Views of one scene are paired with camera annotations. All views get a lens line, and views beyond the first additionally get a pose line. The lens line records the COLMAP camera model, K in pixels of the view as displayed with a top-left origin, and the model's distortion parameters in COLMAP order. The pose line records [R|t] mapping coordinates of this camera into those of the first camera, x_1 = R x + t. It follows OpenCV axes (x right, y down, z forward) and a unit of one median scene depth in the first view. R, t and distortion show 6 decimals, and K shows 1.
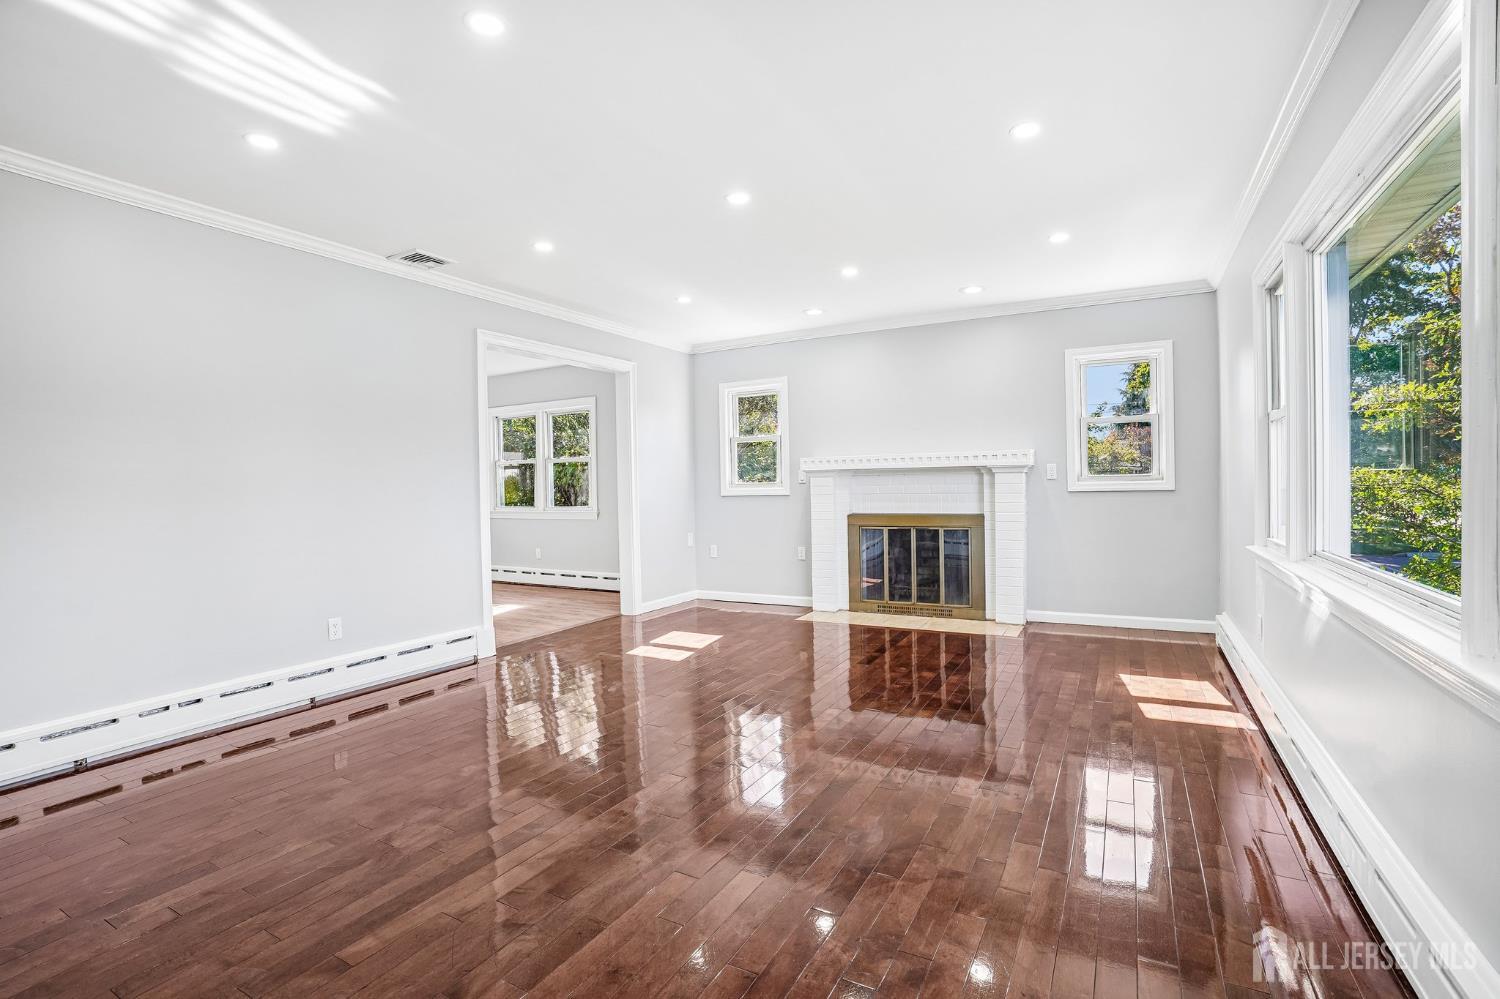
lens RADIAL K [[695.0, 0, 758.4], [0, 695.0, 487.7], [0, 0, 1]] dist [-0.076780, 0.027503]
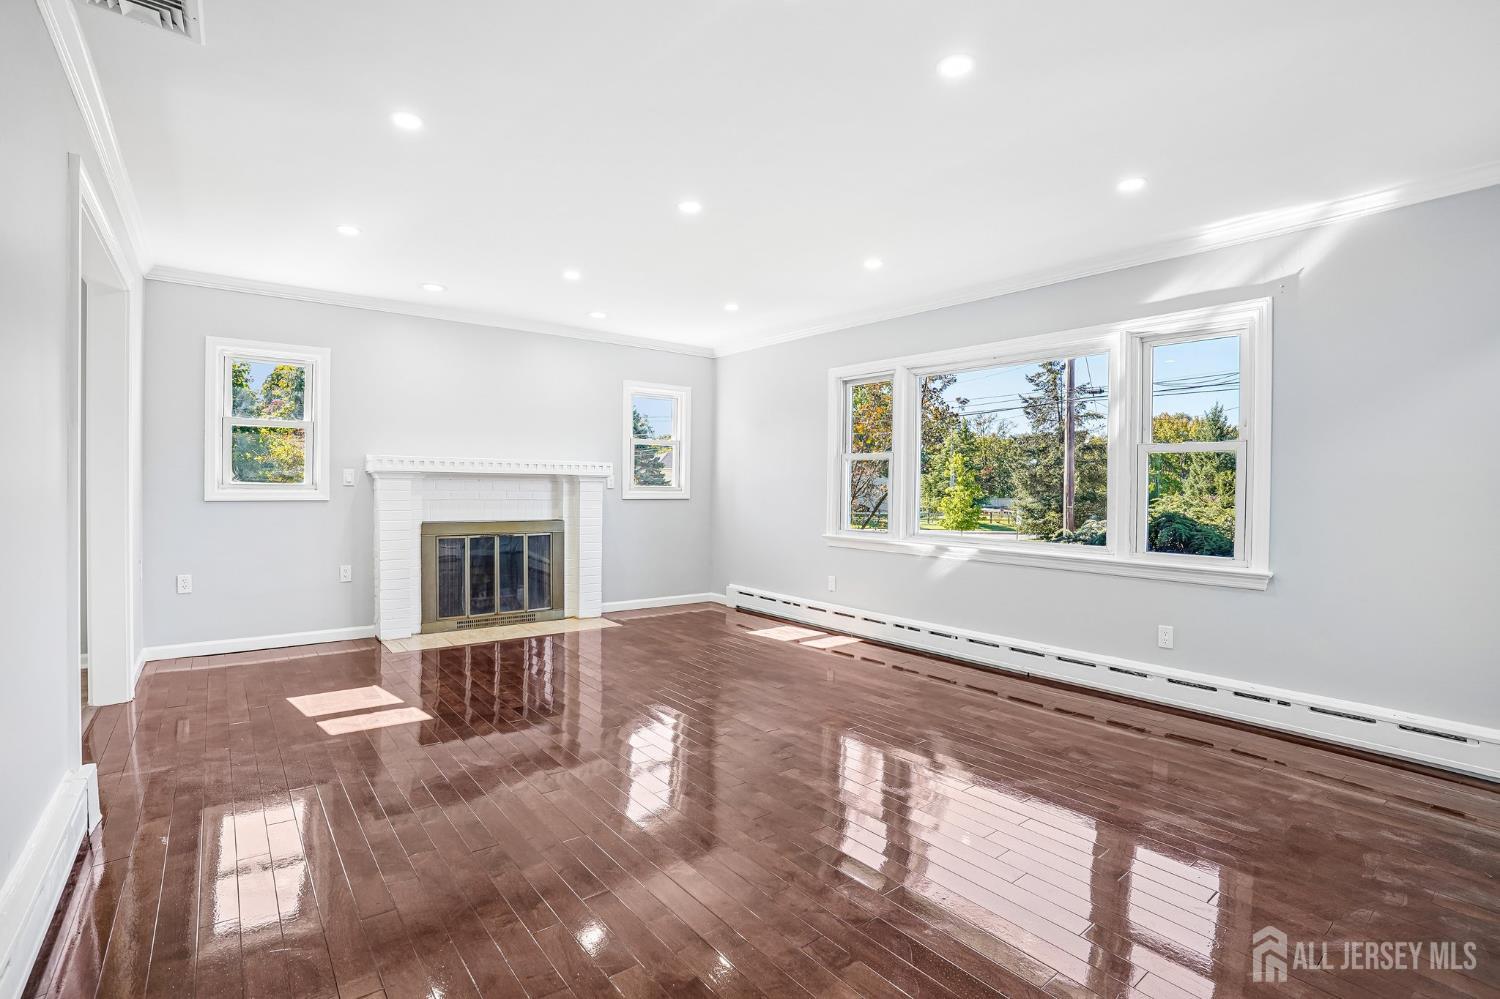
lens RADIAL K [[695.0, 0, 755.3], [0, 695.0, 496.0], [0, 0, 1]] dist [-0.076780, 0.027503]
pose [[0.400424, 0.013364, 0.916233, -0.502754], [-0.011554, 0.999888, -0.009534, 0.007689], [-0.916257, -0.006769, 0.400533, 0.280325]]
